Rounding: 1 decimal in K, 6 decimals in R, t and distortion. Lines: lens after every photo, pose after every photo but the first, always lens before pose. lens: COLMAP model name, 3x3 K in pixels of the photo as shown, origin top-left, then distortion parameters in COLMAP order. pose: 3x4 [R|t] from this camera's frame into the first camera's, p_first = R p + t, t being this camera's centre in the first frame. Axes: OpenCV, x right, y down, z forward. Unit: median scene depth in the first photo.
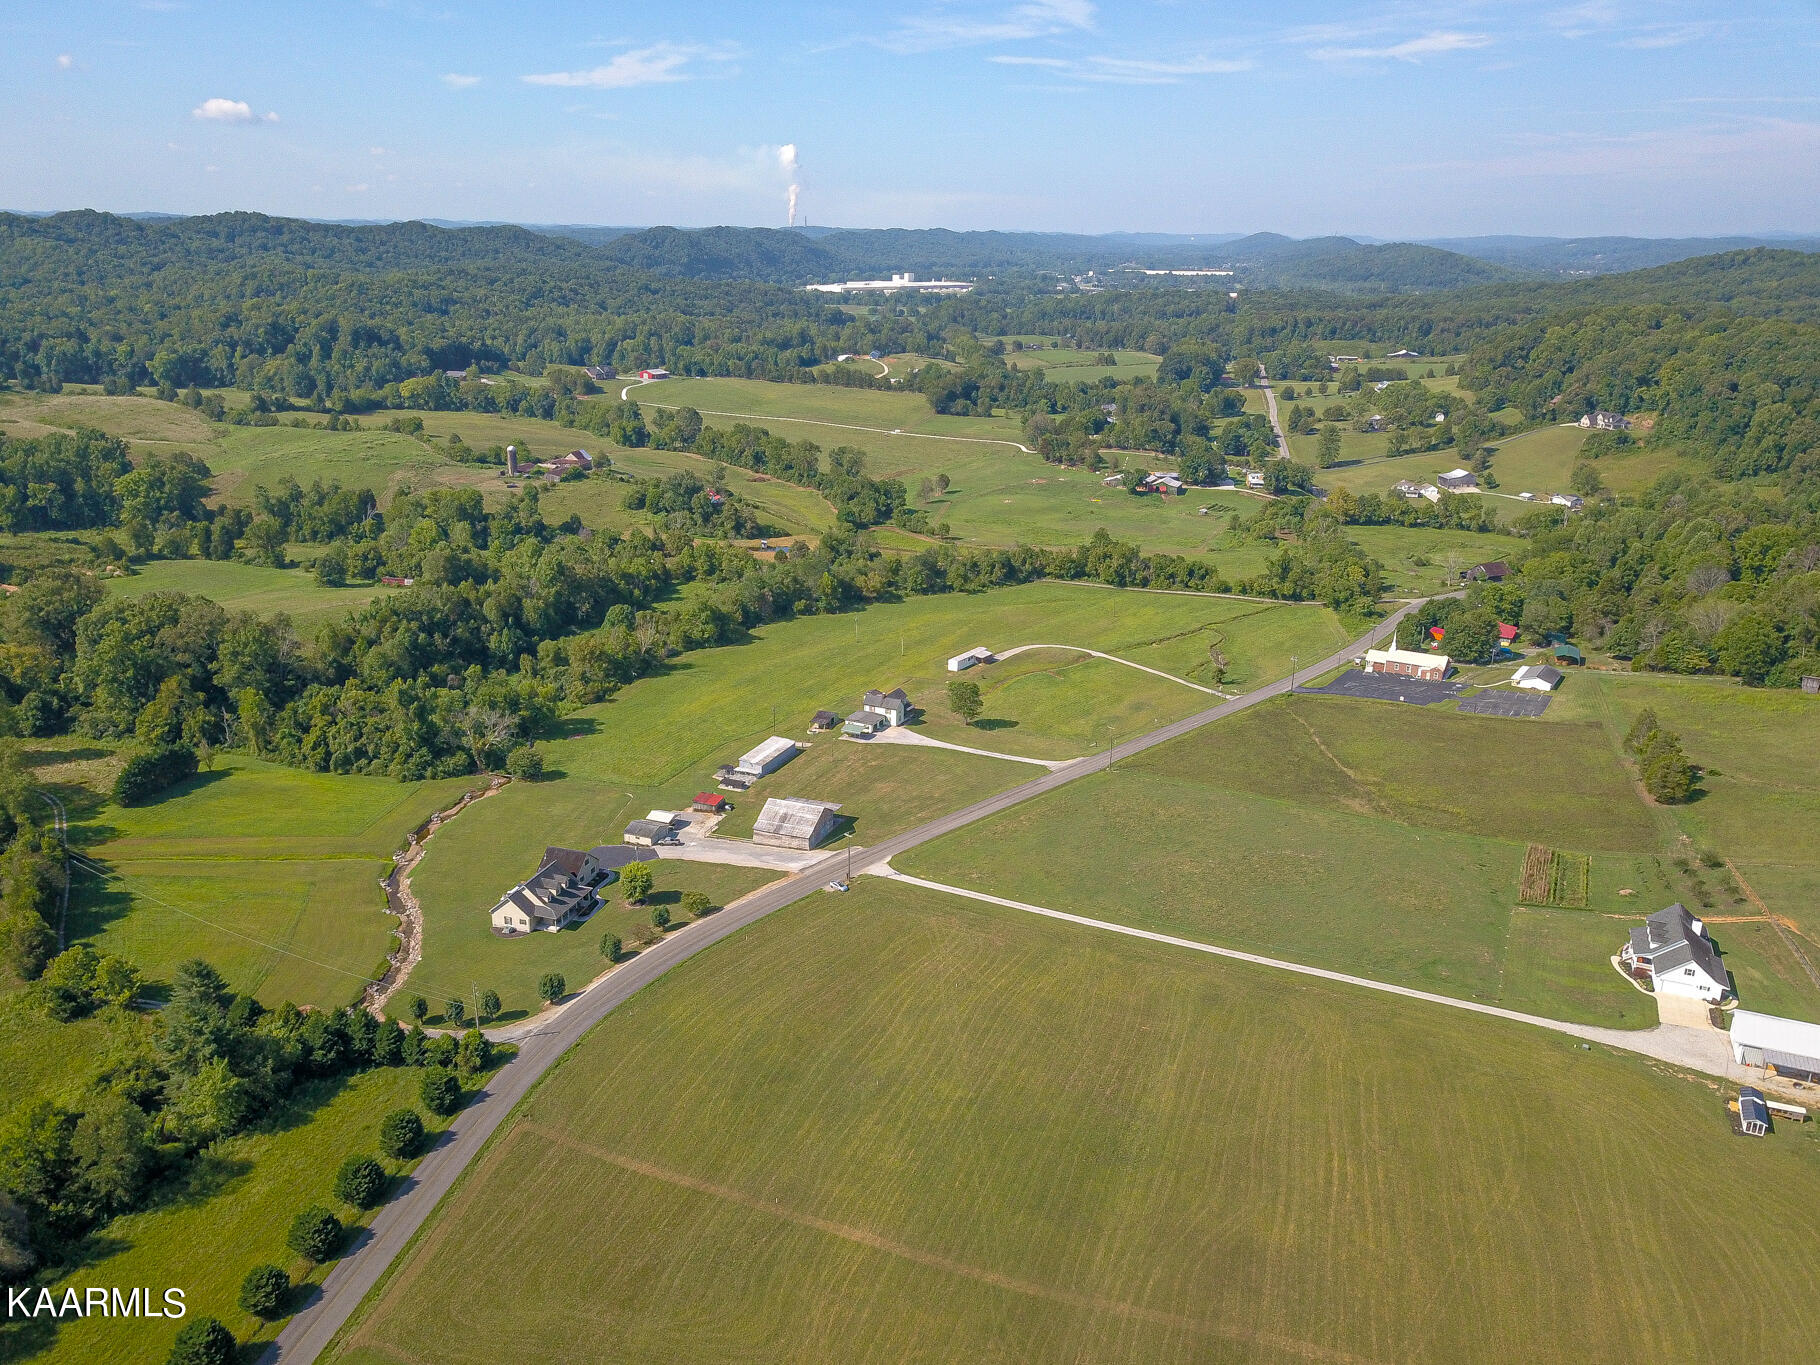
lens RADIAL K [[1406.2, 0, 910.0], [0, 1406.2, 682.5], [0, 0, 1]] dist [0.180306, -0.503385]
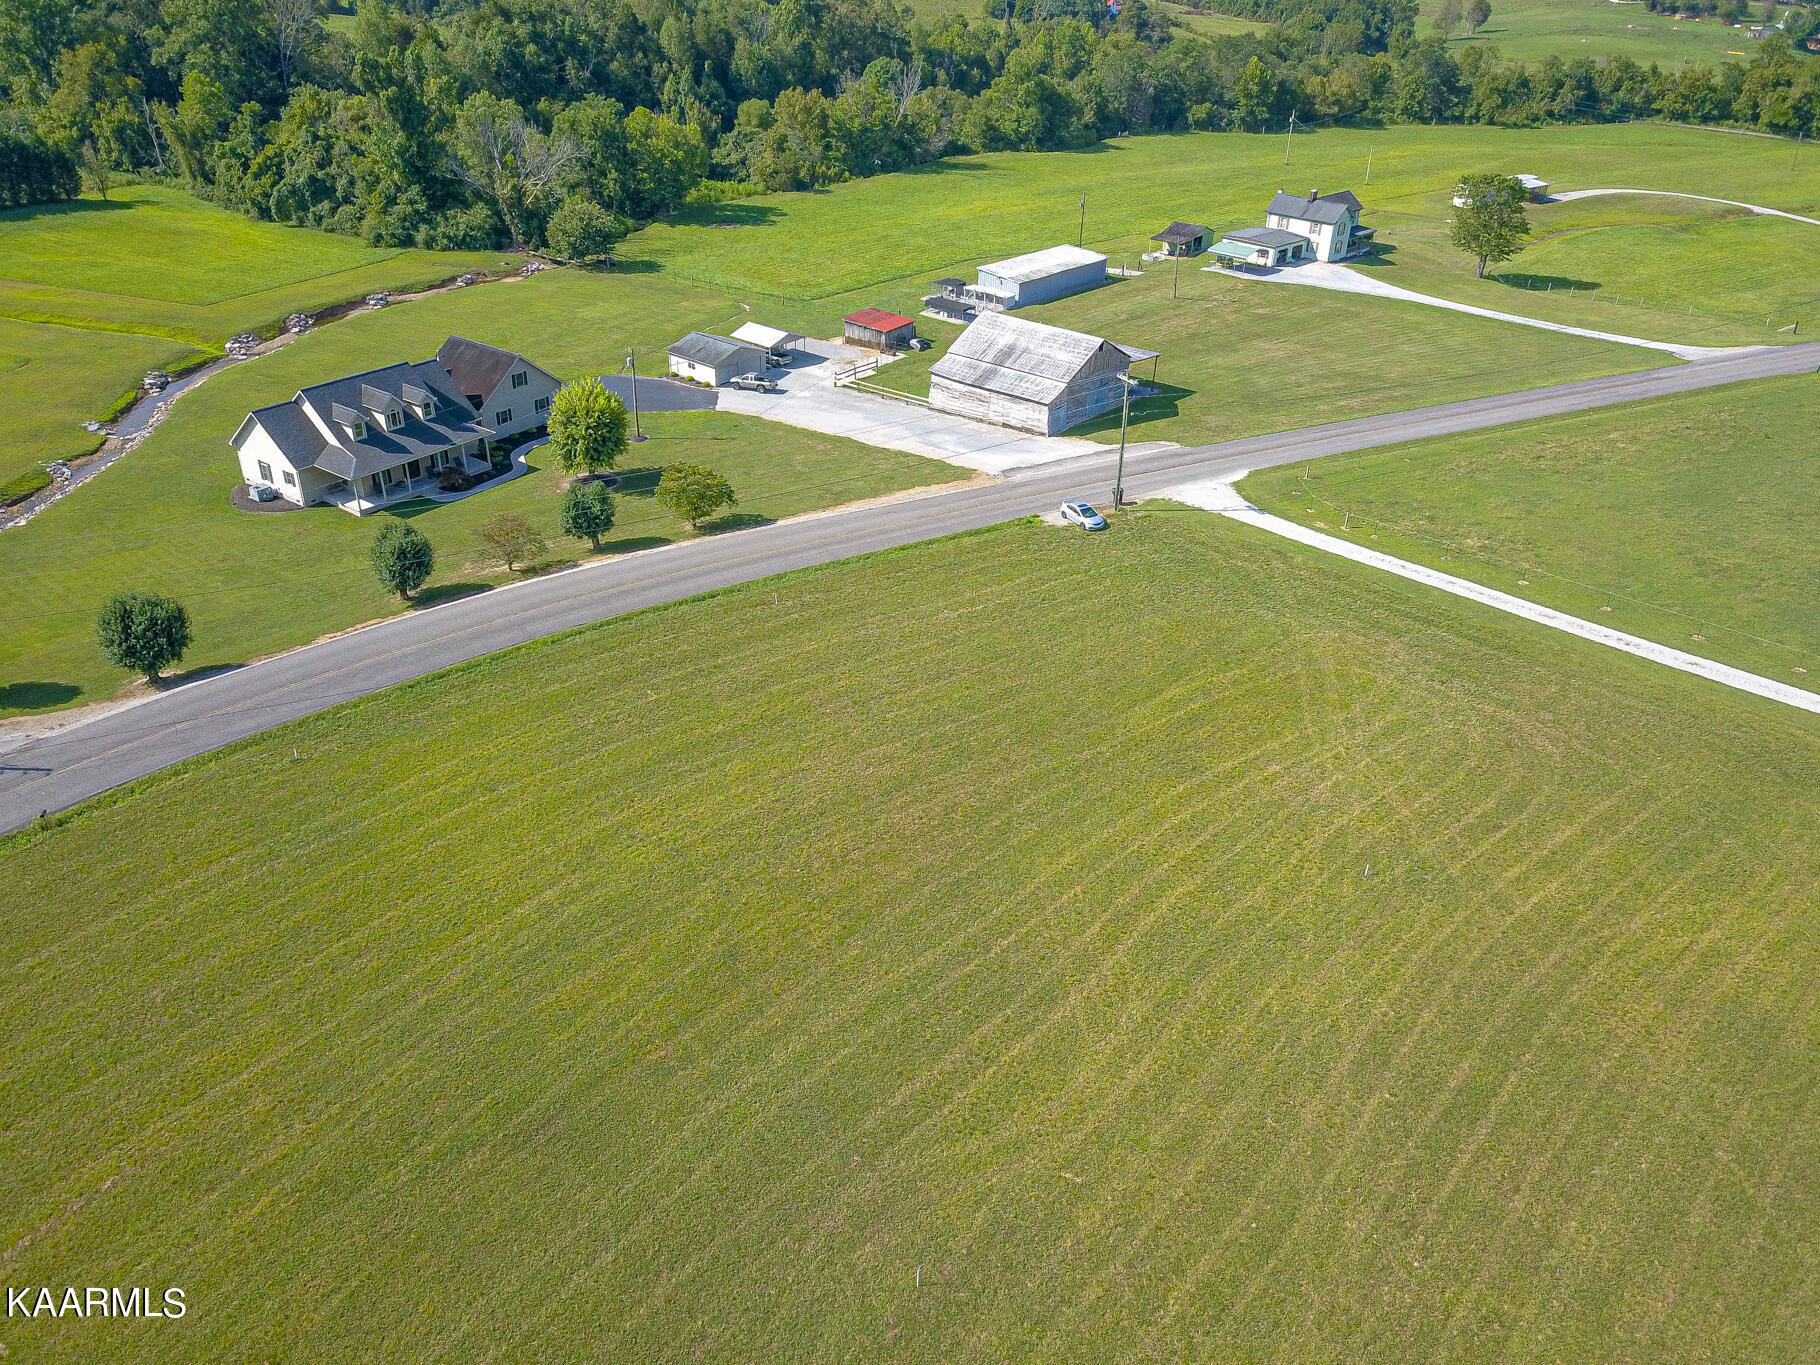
lens RADIAL K [[1399.3, 0, 904.3], [0, 1399.3, 677.9], [0, 0, 1]] dist [0.018862, 0.025447]
pose [[0.945471, 0.166023, -0.280215, 0.013221], [-0.108933, 0.971973, 0.208330, 0.095936], [0.306950, -0.166446, 0.937058, 0.530611]]
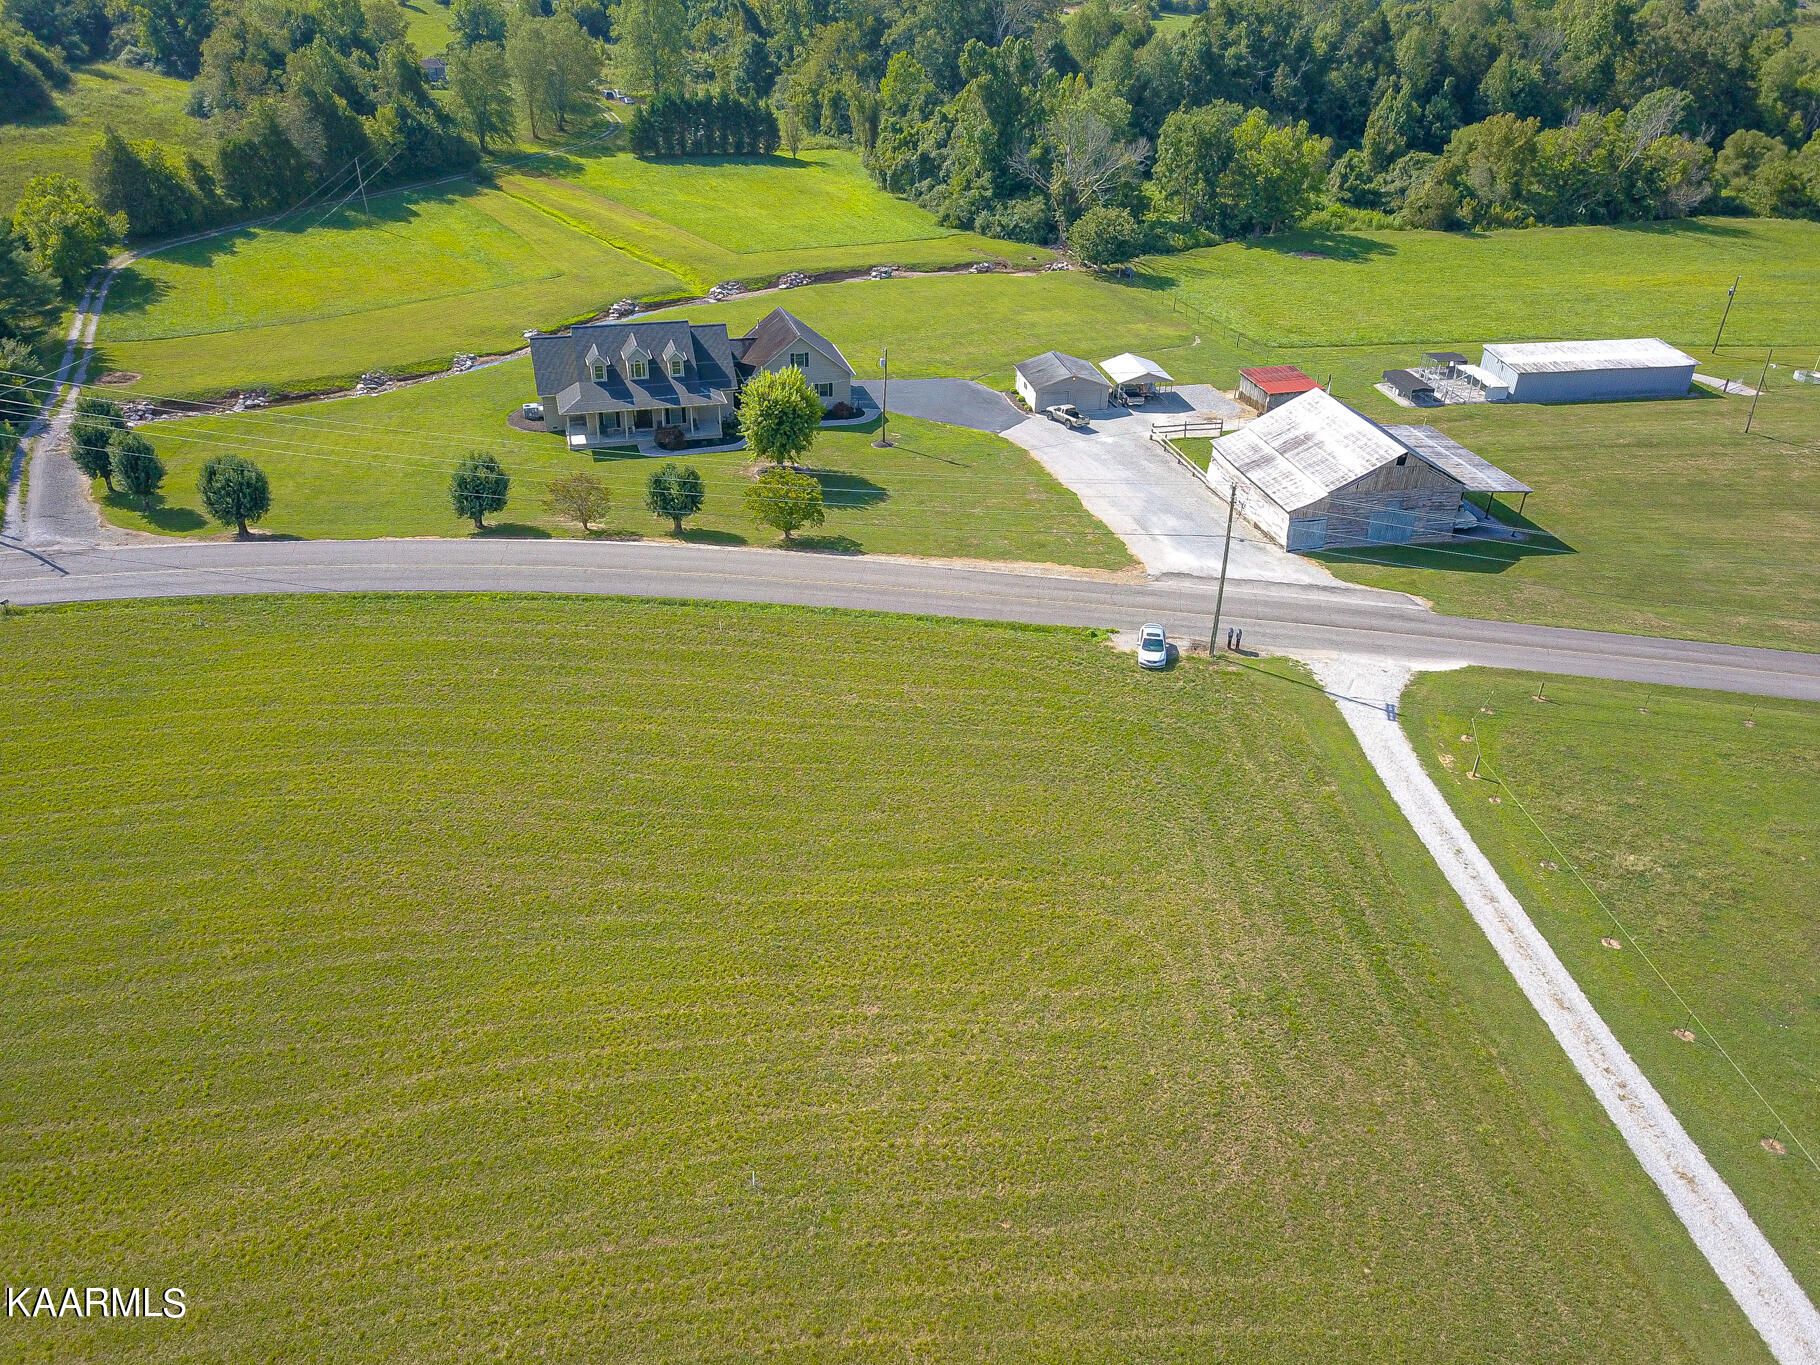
lens RADIAL K [[1399.3, 0, 904.3], [0, 1399.3, 677.9], [0, 0, 1]] dist [0.018862, 0.025447]
pose [[0.541855, 0.420268, -0.727852, 0.115892], [-0.276317, 0.906942, 0.317971, 0.059811], [0.793752, 0.028824, 0.607558, 0.655389]]
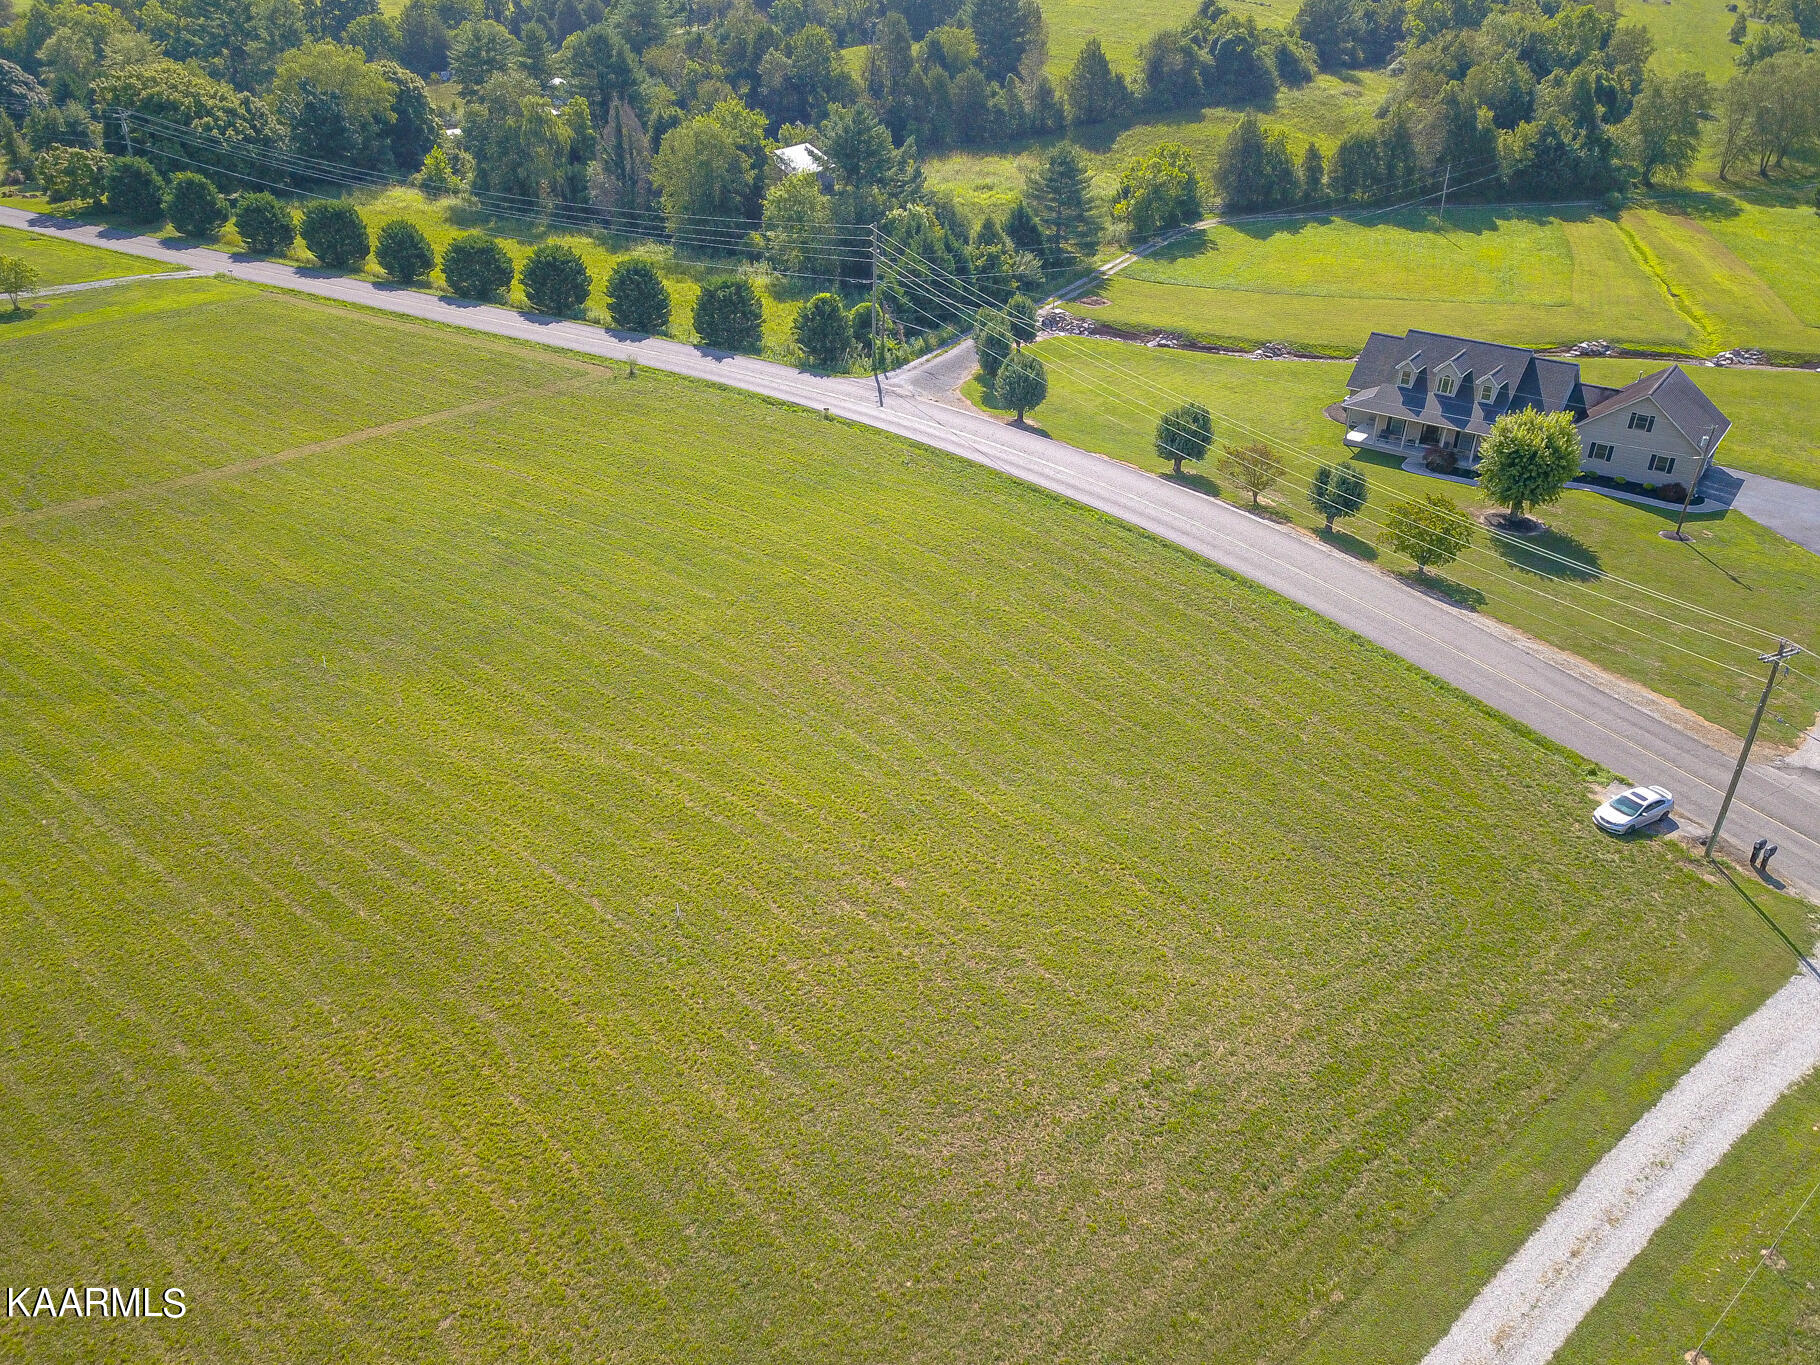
lens RADIAL K [[1399.3, 0, 904.3], [0, 1399.3, 677.9], [0, 0, 1]] dist [0.018862, 0.025447]
pose [[-0.326832, 0.452630, -0.829642, 0.145289], [-0.311337, 0.777285, 0.546715, 0.031337], [0.892328, 0.436982, -0.113121, 0.763194]]
